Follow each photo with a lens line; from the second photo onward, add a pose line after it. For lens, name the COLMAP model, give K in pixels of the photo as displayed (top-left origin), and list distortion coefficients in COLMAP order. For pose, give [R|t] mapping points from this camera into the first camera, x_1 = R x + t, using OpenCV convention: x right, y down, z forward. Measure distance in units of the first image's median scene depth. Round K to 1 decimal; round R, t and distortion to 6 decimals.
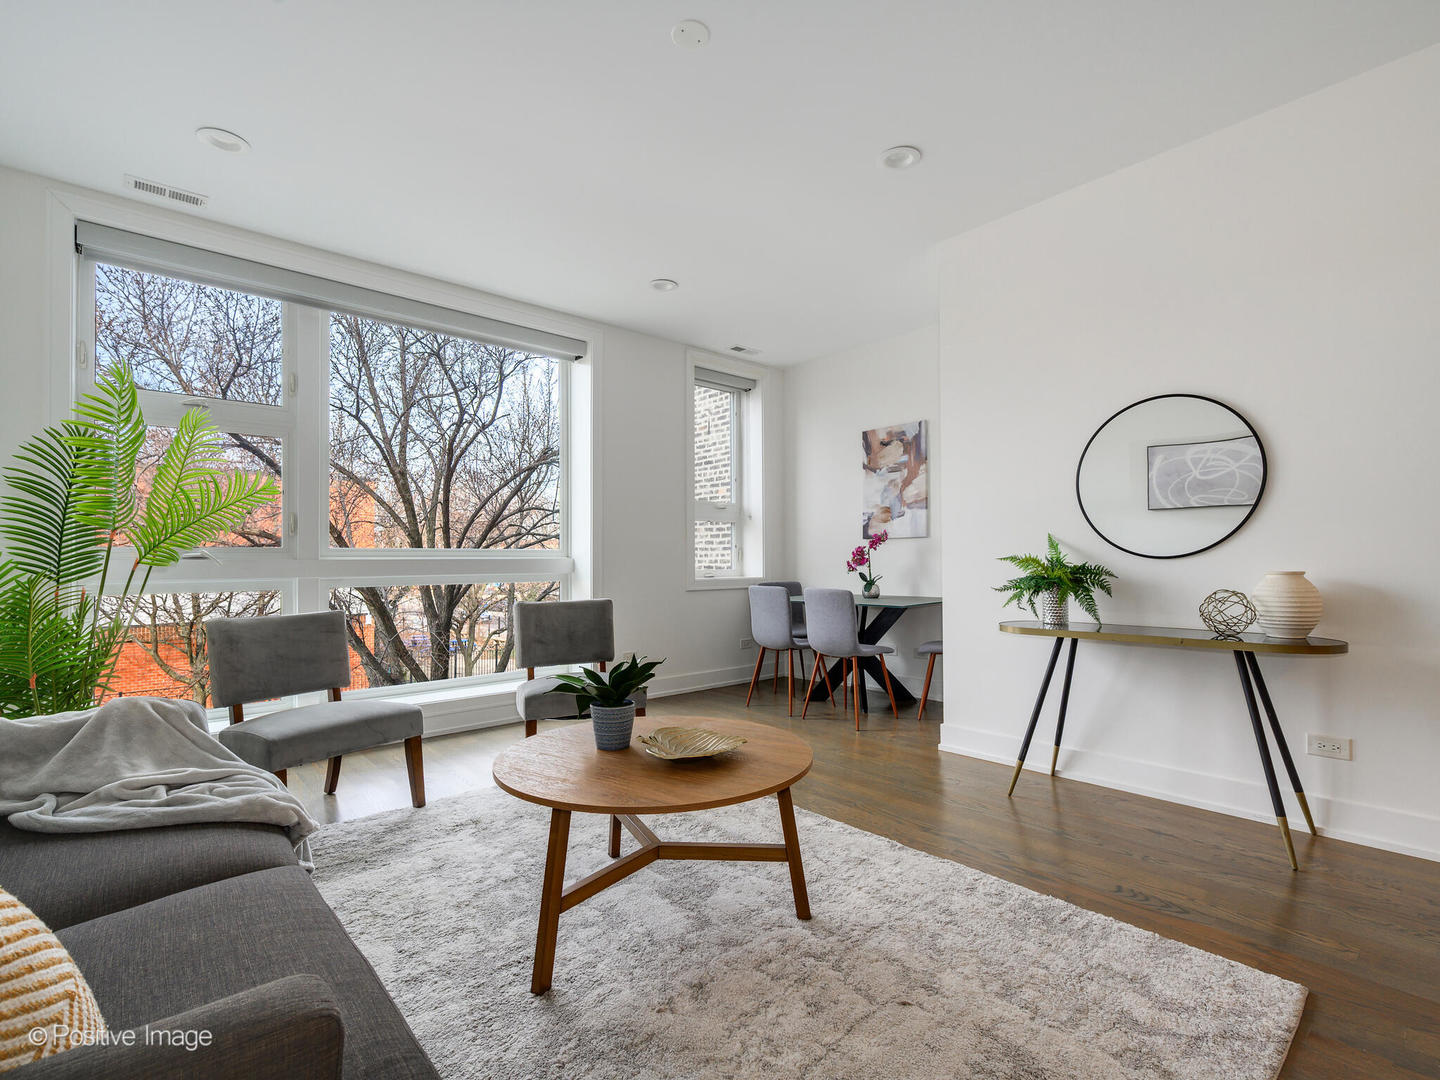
lens RADIAL K [[676.9, 0, 698.9], [0, 676.9, 559.3], [0, 0, 1]] dist [0.000993, 0.000046]
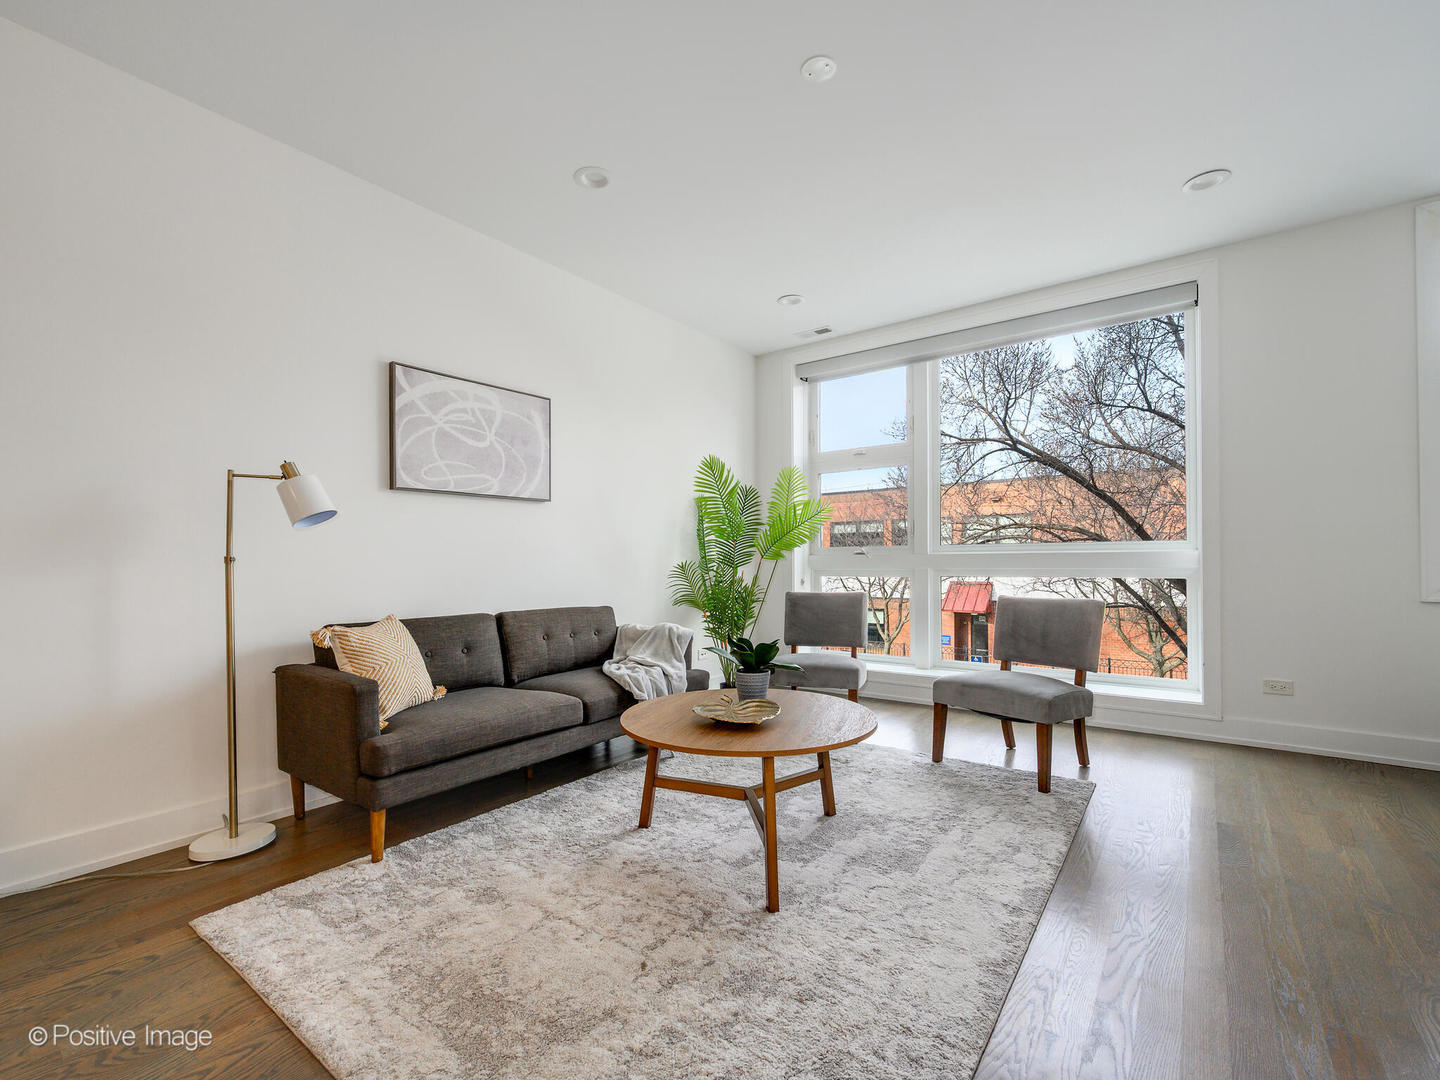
lens RADIAL K [[645.3, 0, 768.5], [0, 645.3, 563.6], [0, 0, 1]] dist [-0.001758, -0.000264]
pose [[0.243142, 0.016172, -0.969856, 0.403592], [0.008673, 0.999785, 0.018845, -0.005747], [0.969952, -0.012993, 0.242949, 0.280457]]
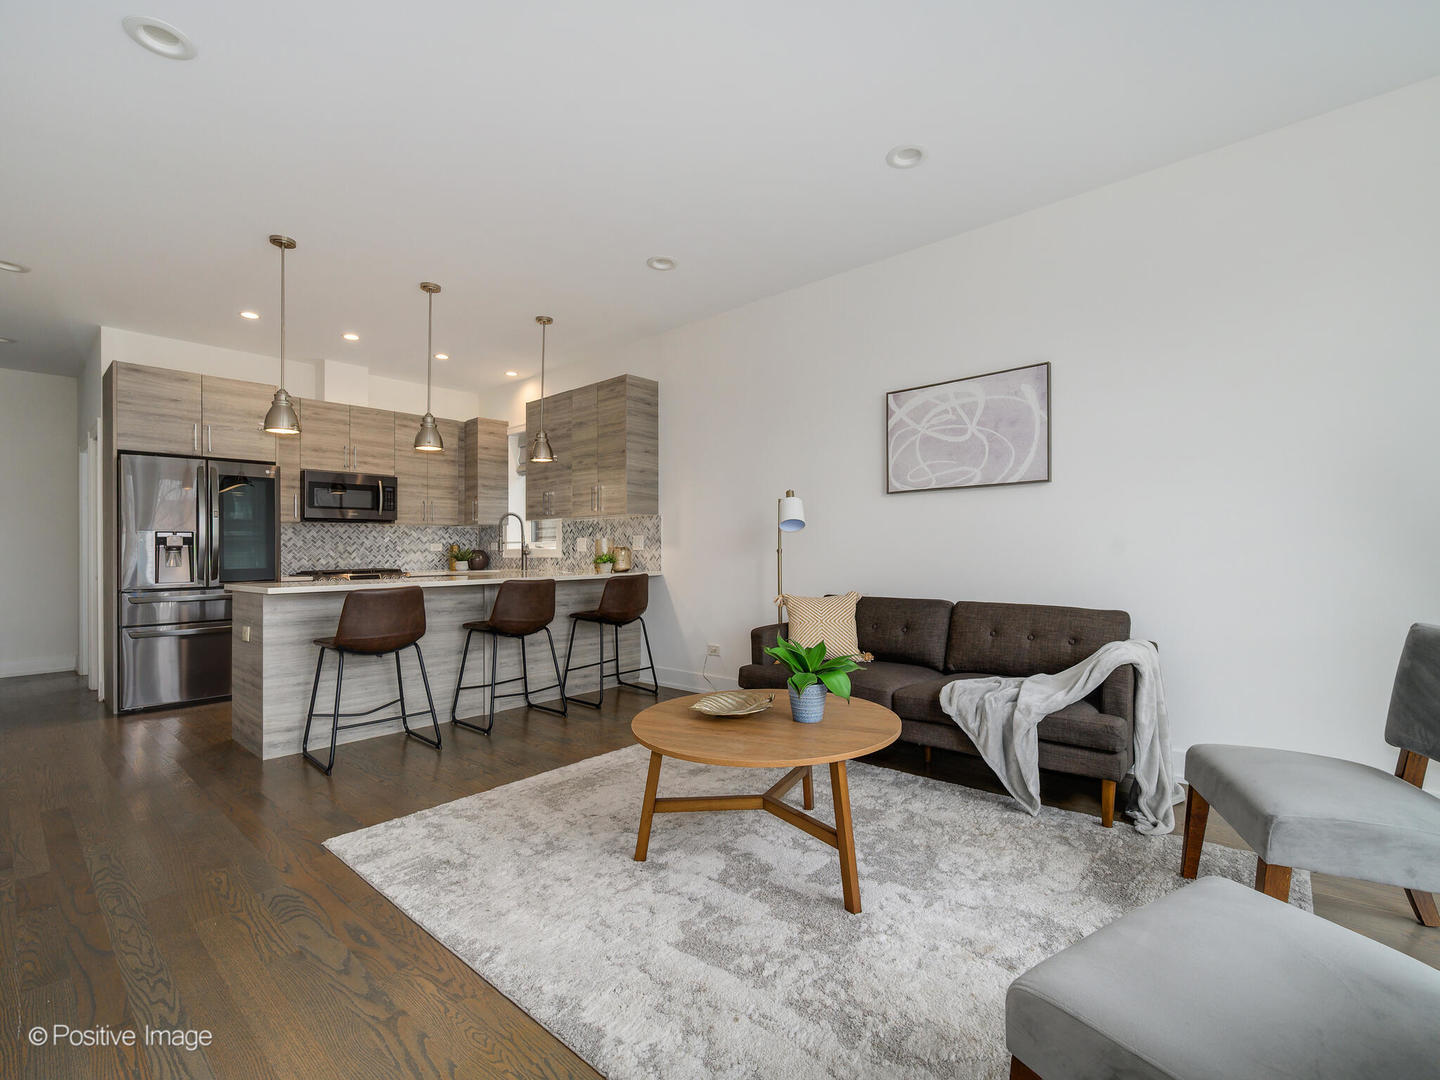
lens RADIAL K [[631.7, 0, 683.5], [0, 631.7, 543.5], [0, 0, 1]] dist [-0.000399, -0.000136]
pose [[-0.995080, 0.023484, -0.096252, 0.063339], [0.025080, 0.999567, -0.015400, -0.002924], [0.095848, -0.017739, -0.995238, 0.781177]]
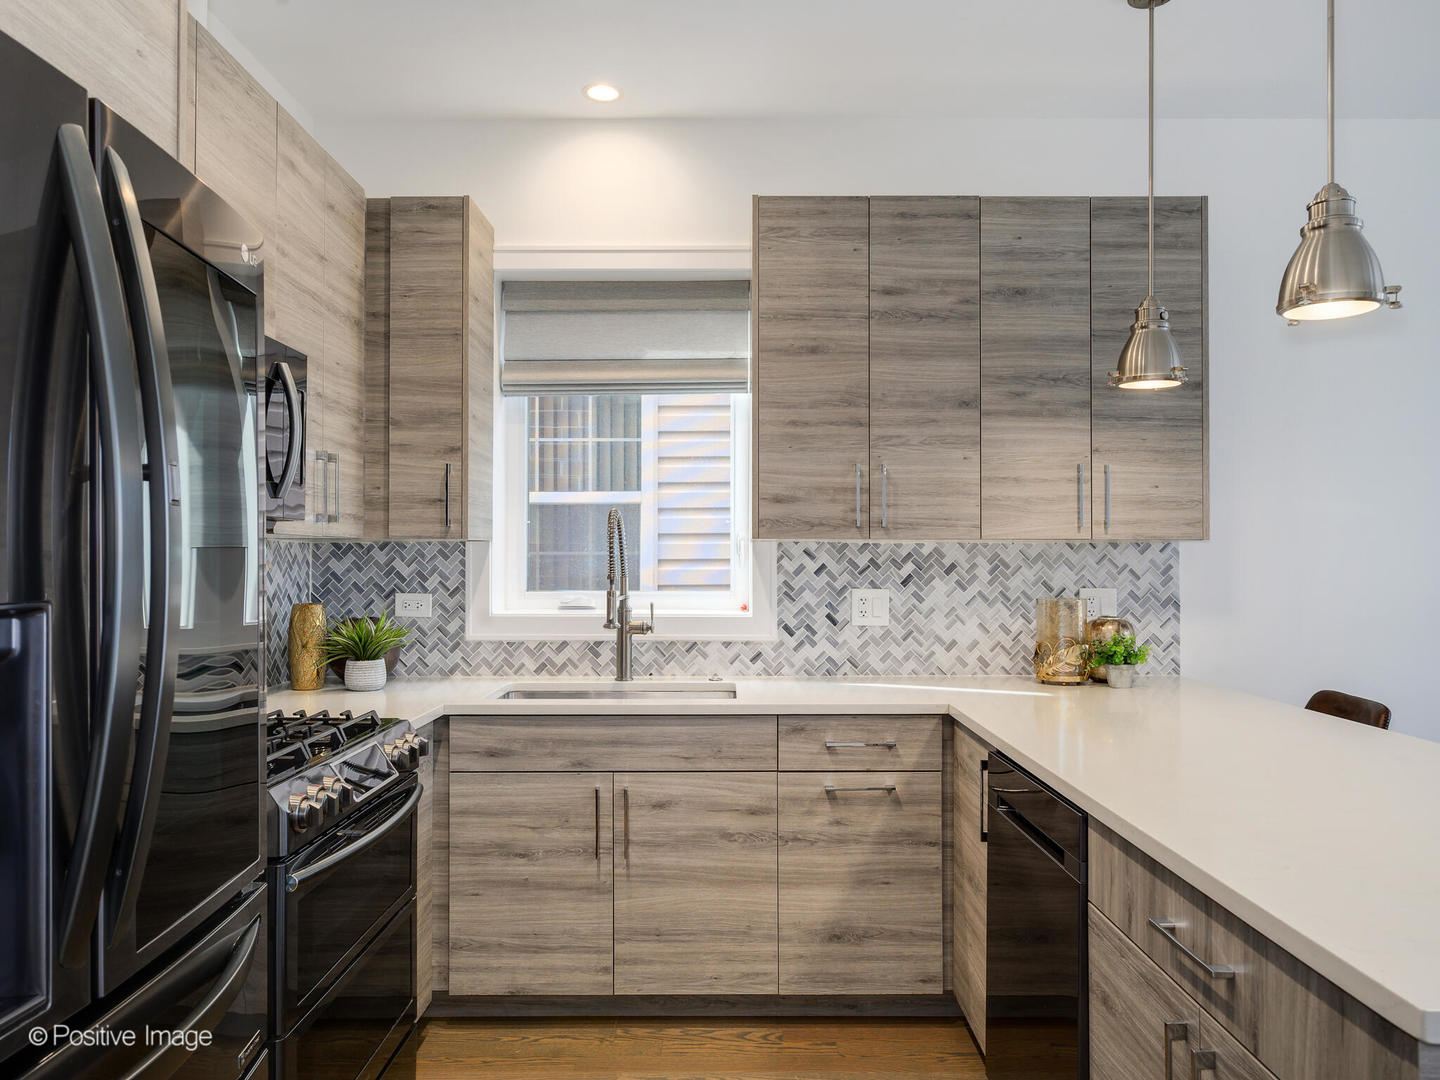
lens RADIAL K [[1064.9, 0, 689.3], [0, 1064.9, 544.3], [0, 0, 1]] dist [-0.001394, -0.000781]
pose [[-0.676863, 0.002834, -0.736104, 0.733713], [0.011911, 0.999904, -0.007103, -0.060746], [0.736013, -0.013576, -0.676831, 0.046302]]
